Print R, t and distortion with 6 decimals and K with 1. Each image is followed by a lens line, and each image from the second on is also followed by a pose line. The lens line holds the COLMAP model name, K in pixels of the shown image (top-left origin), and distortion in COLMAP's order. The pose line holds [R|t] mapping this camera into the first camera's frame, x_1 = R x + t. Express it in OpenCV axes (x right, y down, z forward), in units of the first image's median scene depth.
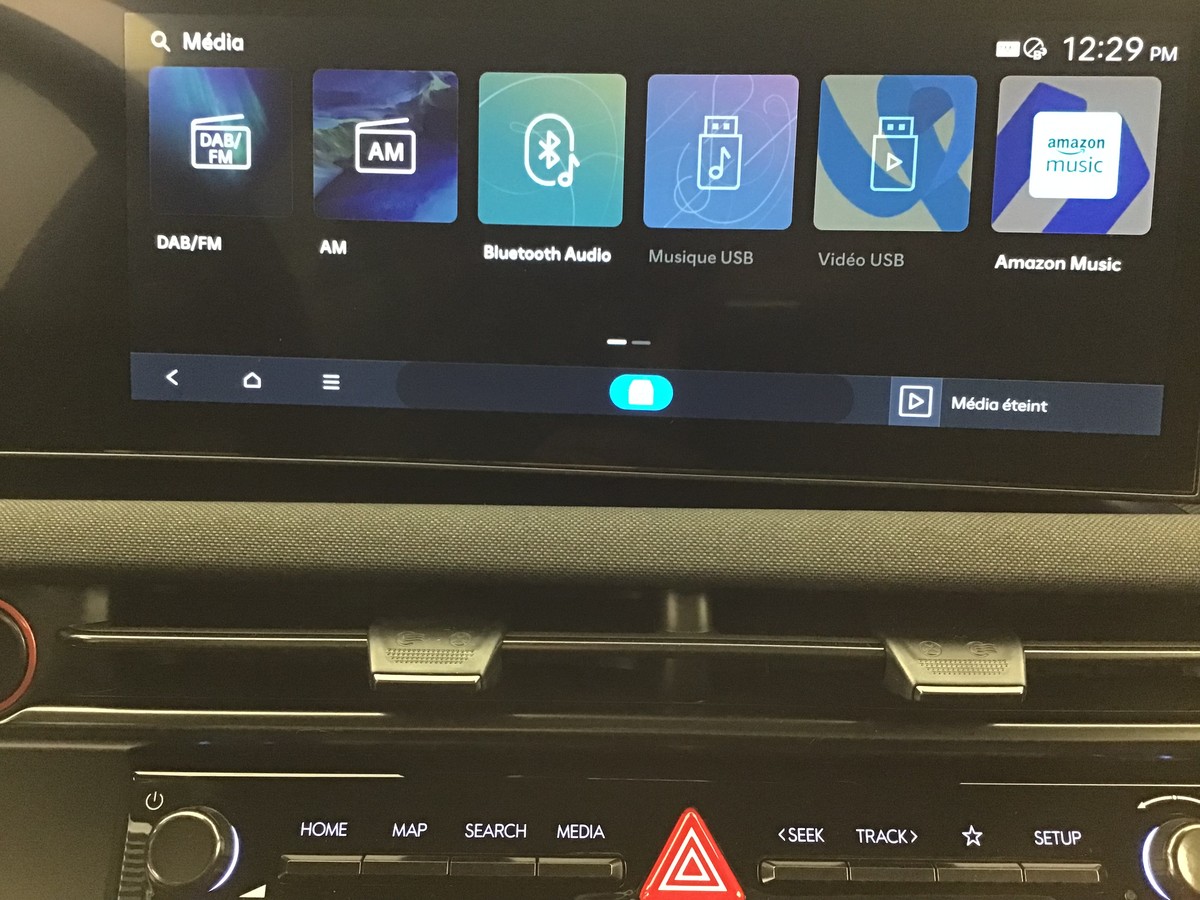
lens RADIAL K [[1139.1, 0, 589.3], [0, 1139.1, 451.9], [0, 0, 1]] dist [-0.000085, -0.020297]
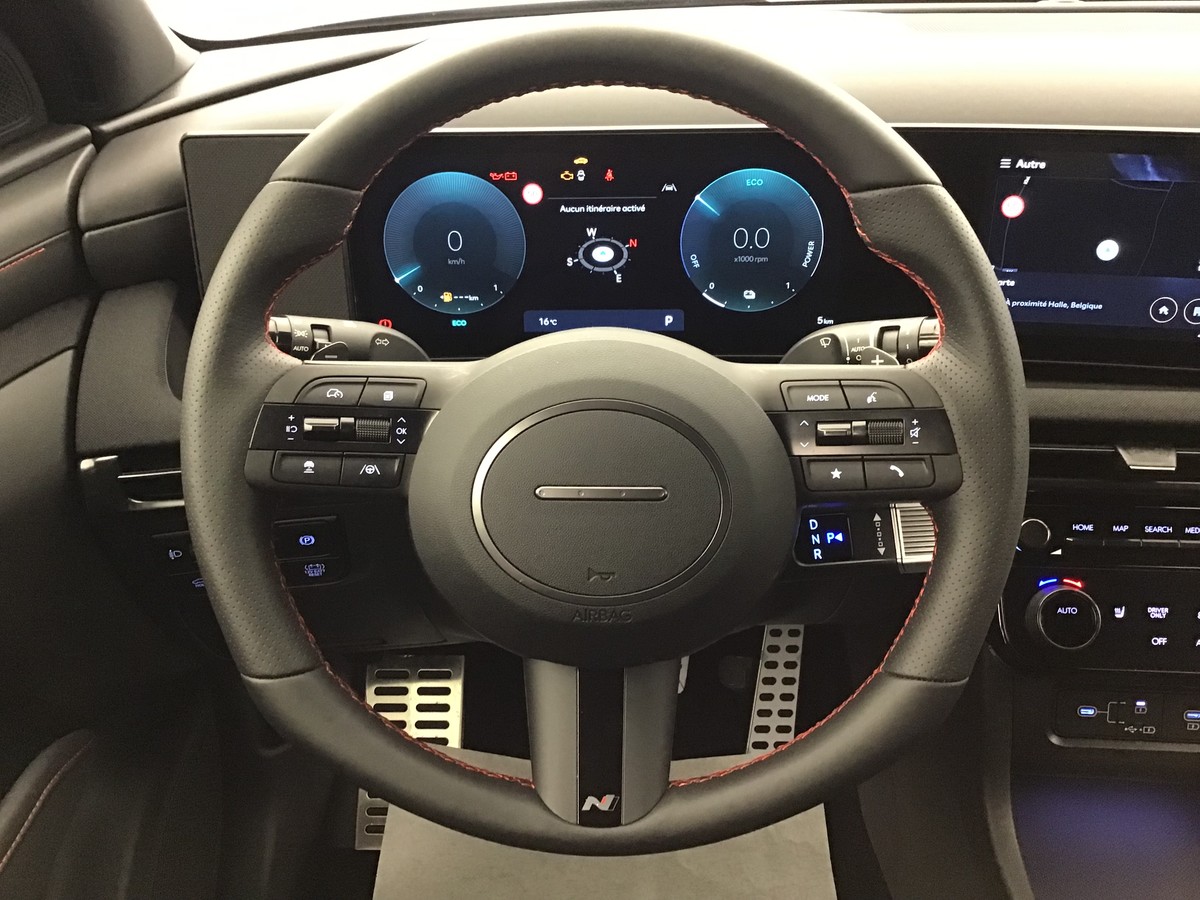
lens RADIAL K [[1089.8, 0, 596.6], [0, 1089.8, 447.1], [0, 0, 1]] dist [0.134746, -0.294217]
pose [[0.997091, 0.011183, -0.075399, -1.065408], [0.007243, 0.970801, 0.239779, -0.385070], [0.075879, -0.239627, 0.967895, -1.248902]]
